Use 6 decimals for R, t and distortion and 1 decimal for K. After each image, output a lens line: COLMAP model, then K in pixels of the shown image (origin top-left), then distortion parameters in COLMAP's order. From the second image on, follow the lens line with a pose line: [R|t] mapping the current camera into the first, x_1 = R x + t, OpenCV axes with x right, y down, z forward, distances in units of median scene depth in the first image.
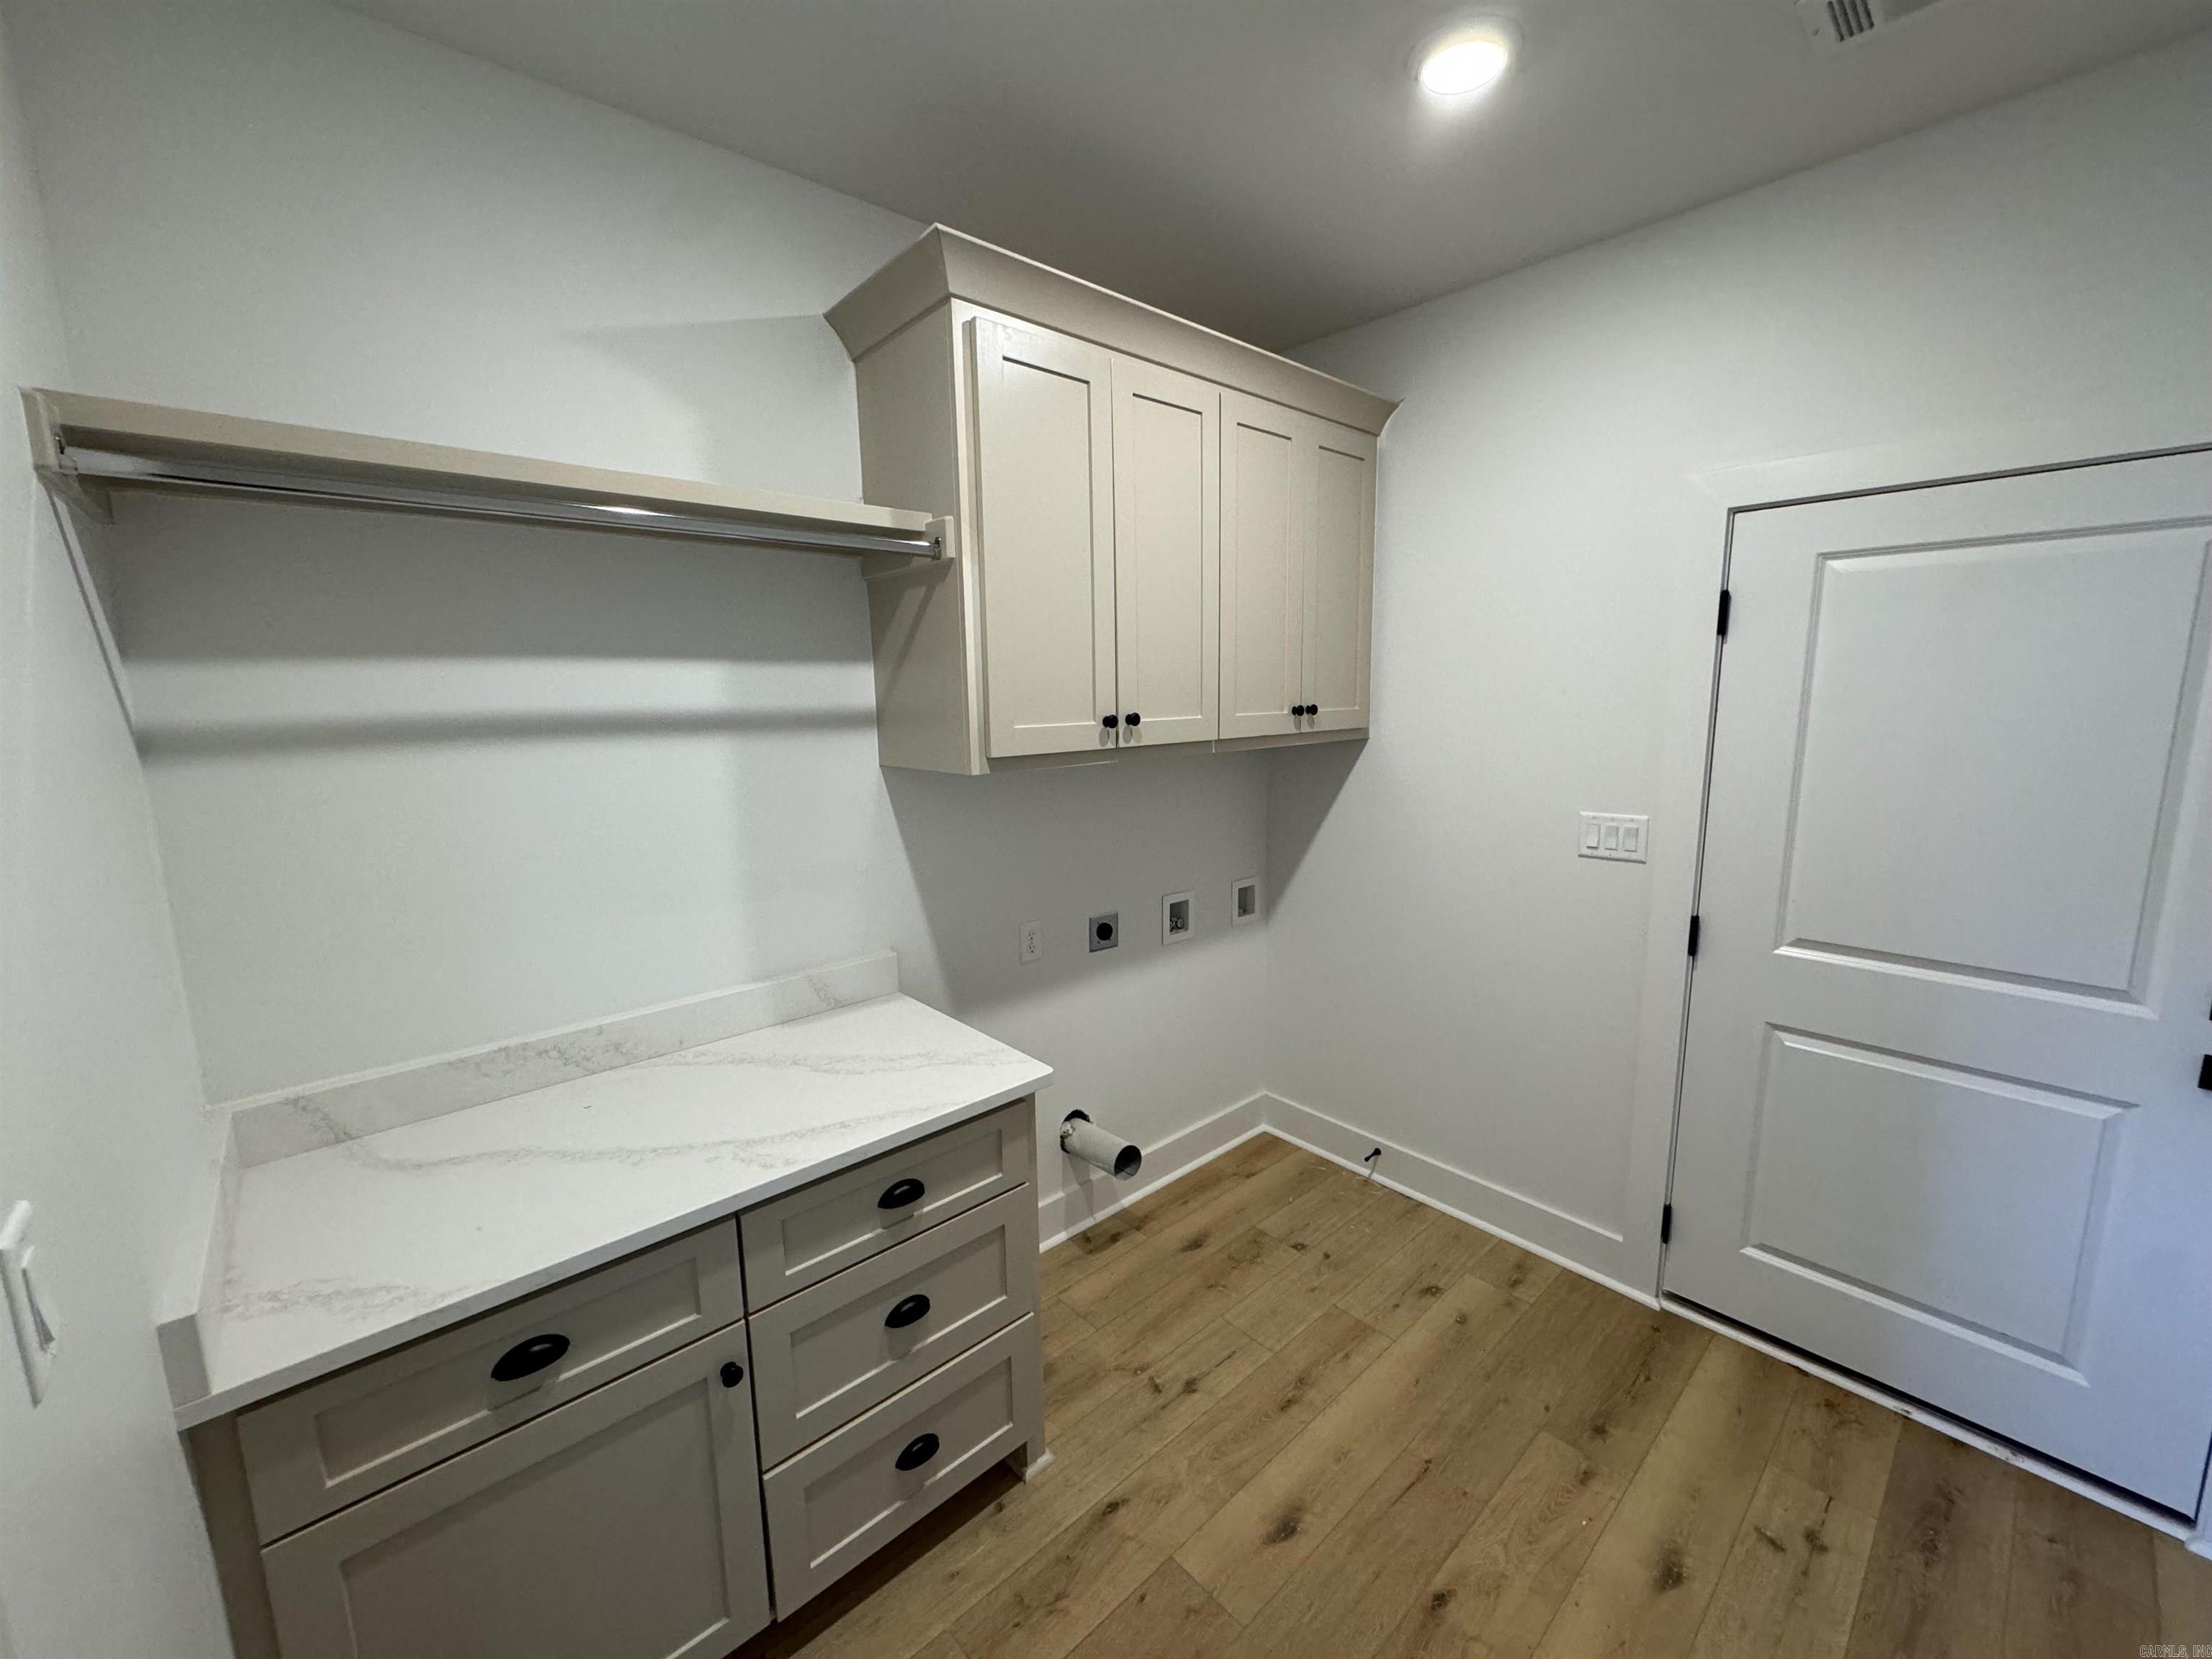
lens RADIAL K [[877.9, 0, 1101.9], [0, 877.9, 829.1], [0, 0, 1]] dist [-0.003506, 0.001068]
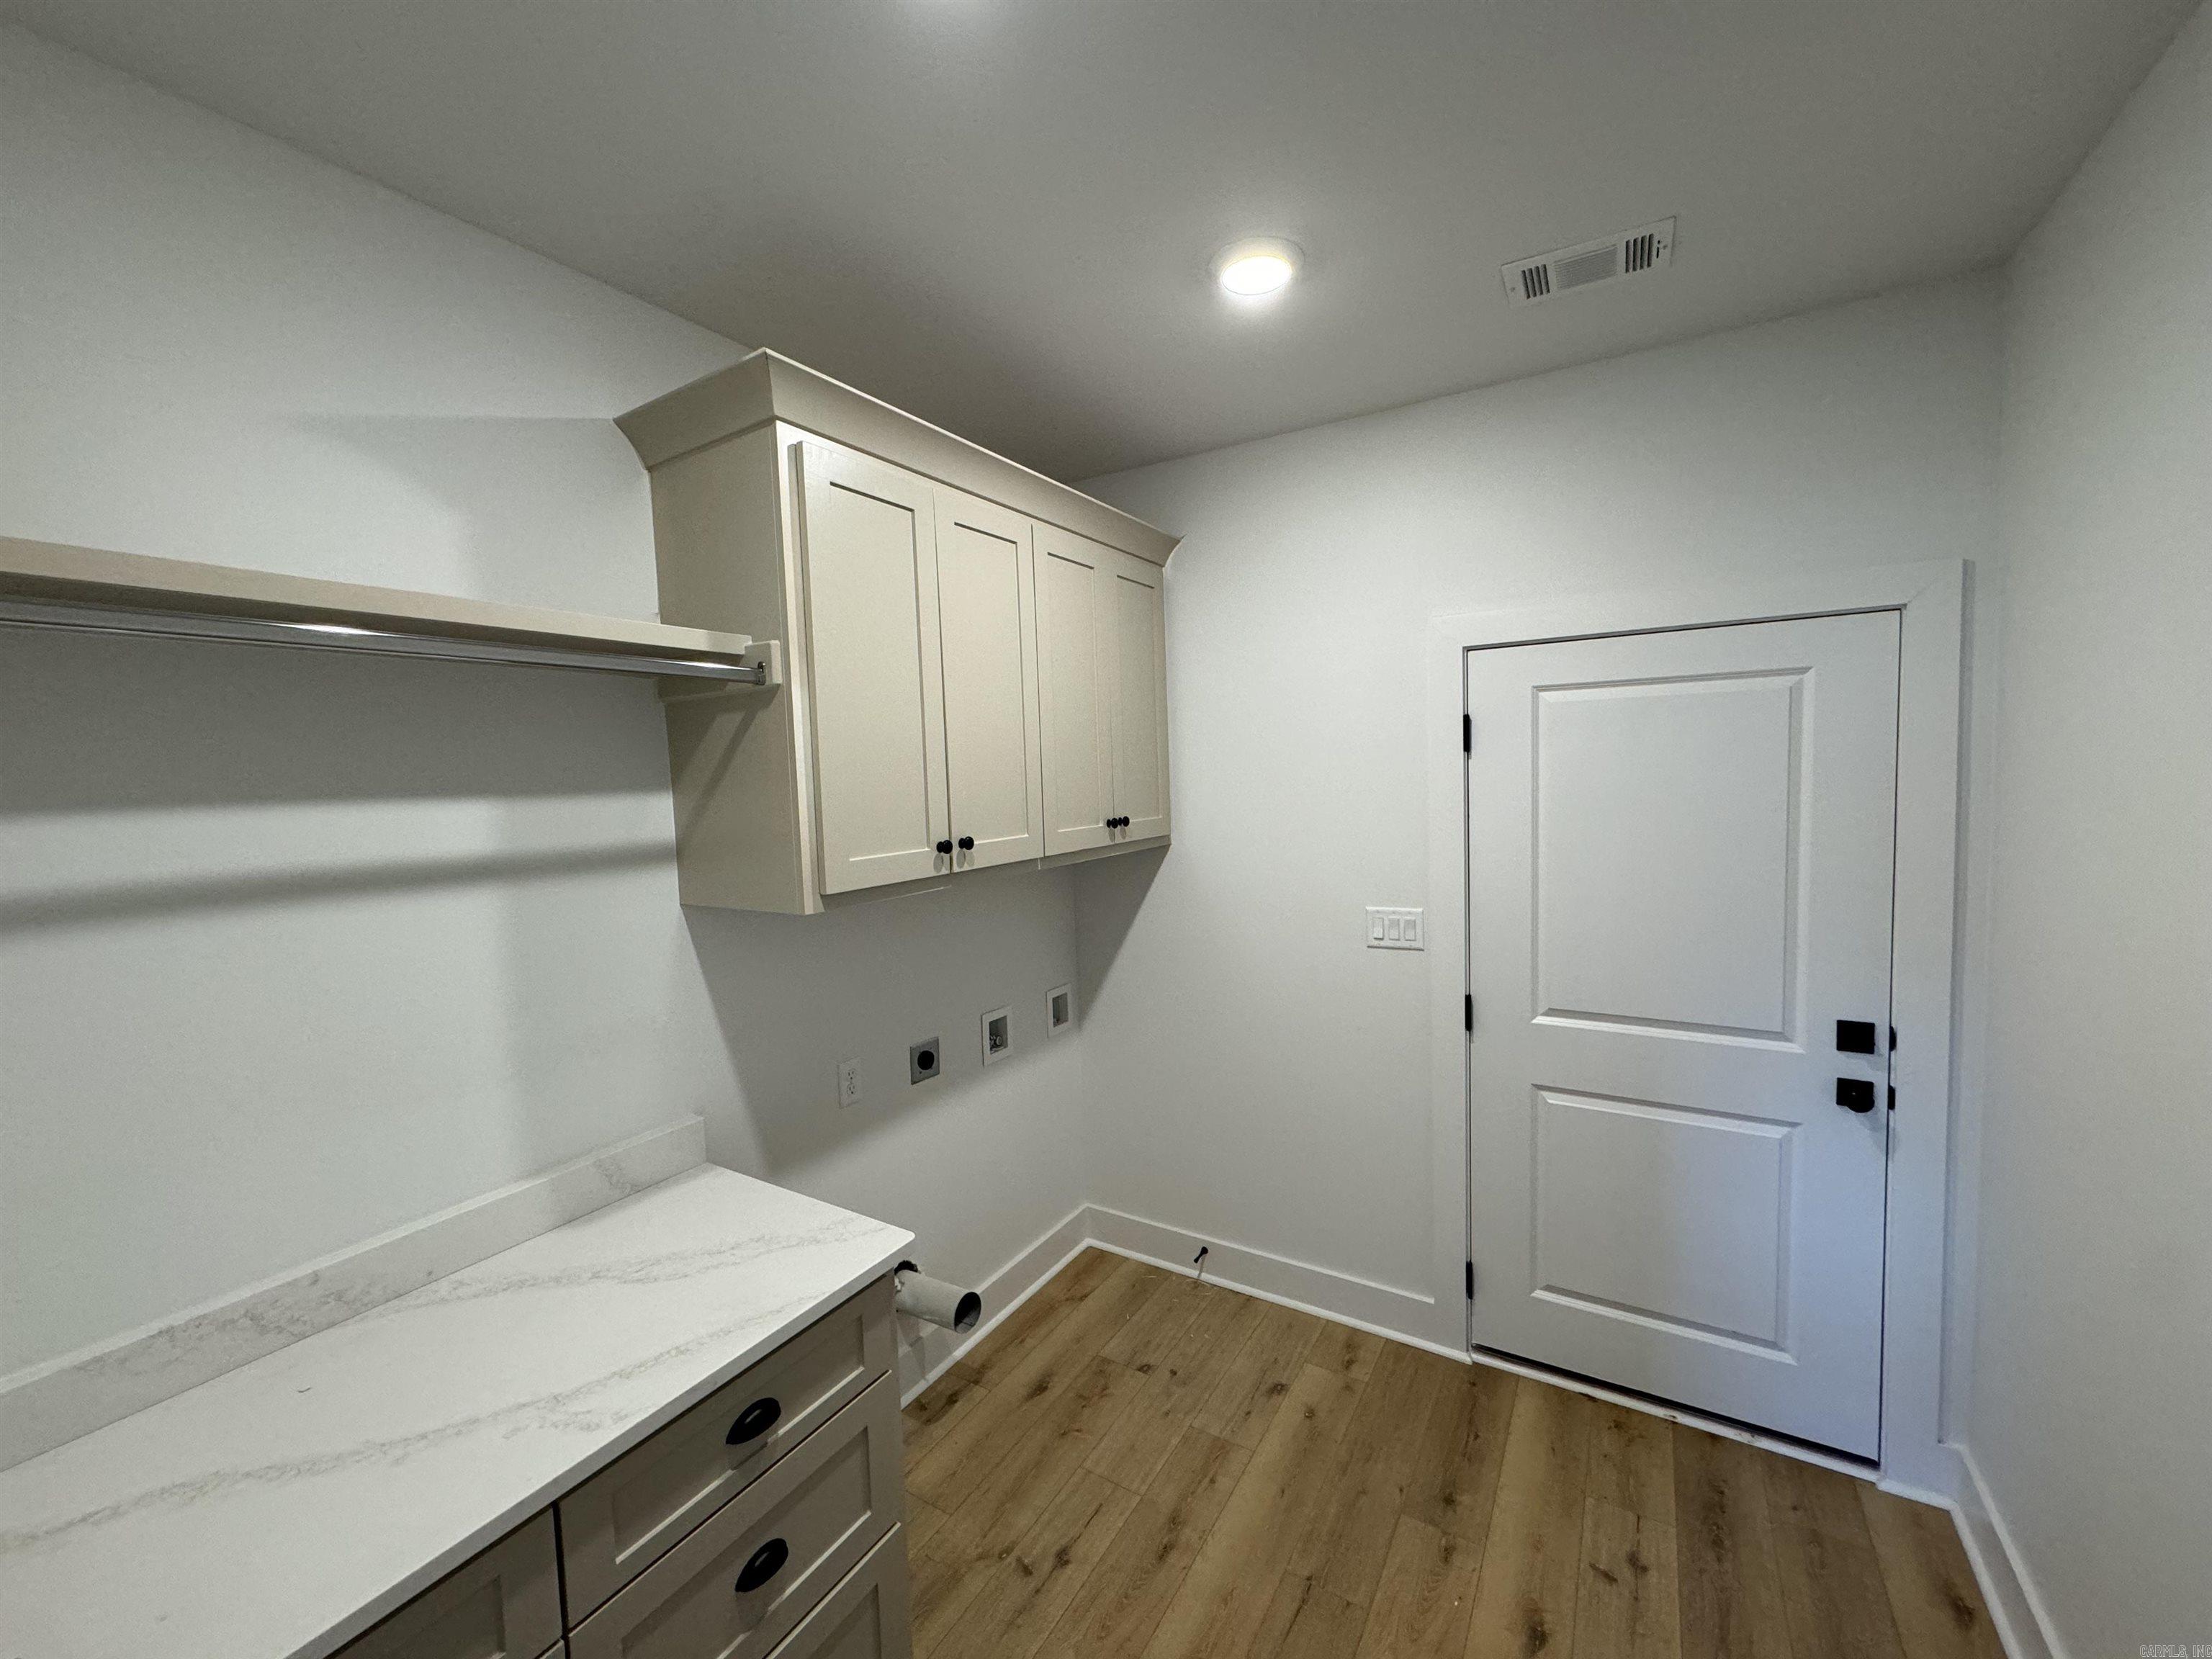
lens RADIAL K [[877.9, 0, 1104.3], [0, 877.9, 831.4], [0, 0, 1]] dist [-0.003506, 0.001068]
pose [[0.959378, -0.035080, 0.279935, -0.093283], [0.062440, 0.994035, -0.089422, -0.042945], [-0.275128, 0.103269, 0.955845, 0.026347]]
